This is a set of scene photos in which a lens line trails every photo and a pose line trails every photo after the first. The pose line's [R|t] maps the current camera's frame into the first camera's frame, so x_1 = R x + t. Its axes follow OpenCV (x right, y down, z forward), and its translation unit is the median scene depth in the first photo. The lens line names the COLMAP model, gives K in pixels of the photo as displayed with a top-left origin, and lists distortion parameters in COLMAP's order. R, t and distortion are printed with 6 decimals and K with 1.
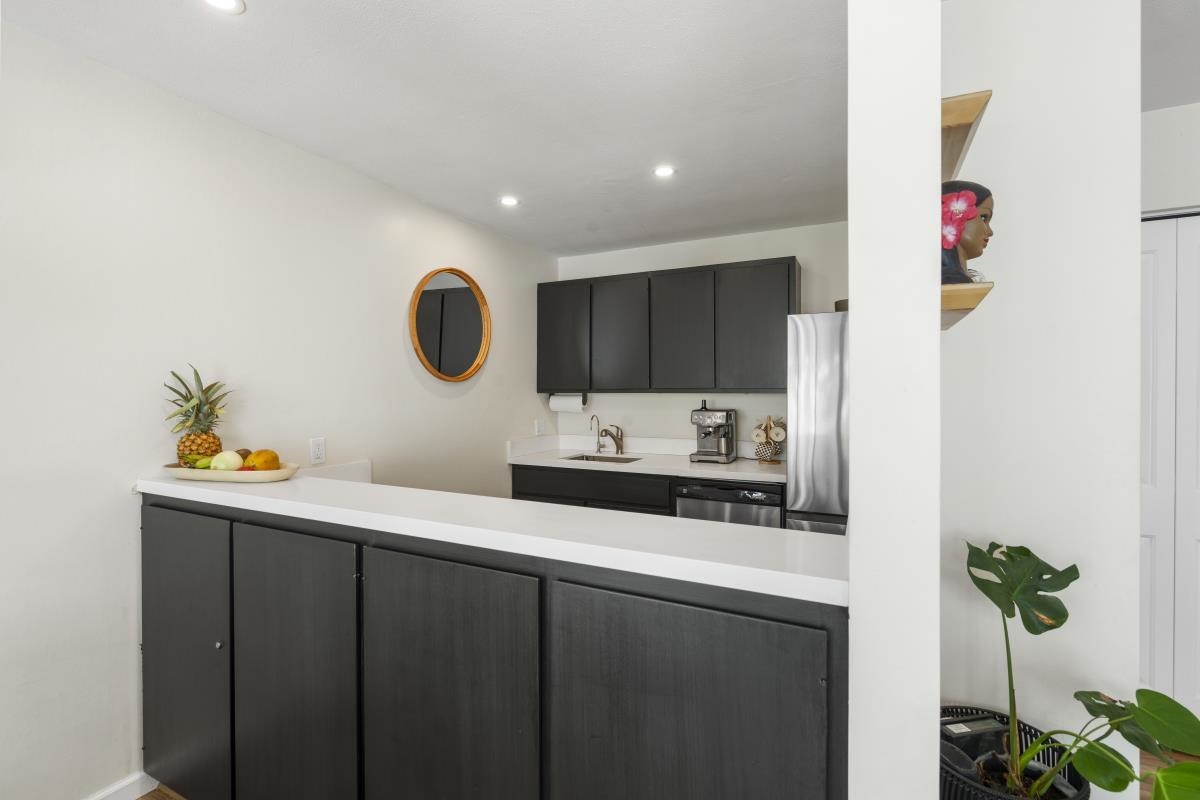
lens RADIAL K [[548.3, 0, 592.2], [0, 548.3, 395.5], [0, 0, 1]] dist [-0.002584, -0.000032]
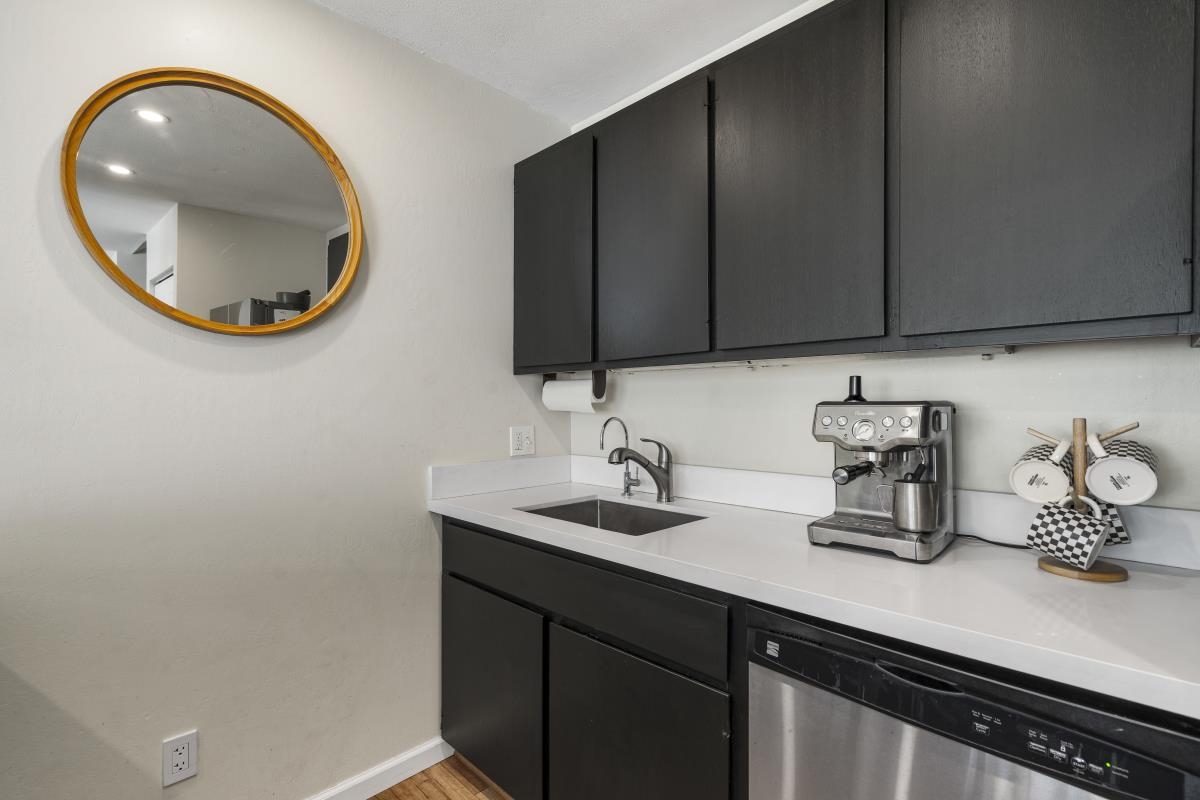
lens RADIAL K [[548.3, 0, 598.4], [0, 548.3, 408.2], [0, 0, 1]] dist [-0.002584, -0.000032]
pose [[0.952420, 0.002567, -0.304778, 0.150685], [-0.003008, 0.999995, -0.000979, 0.030744], [0.304774, 0.001849, 0.952423, 0.591659]]
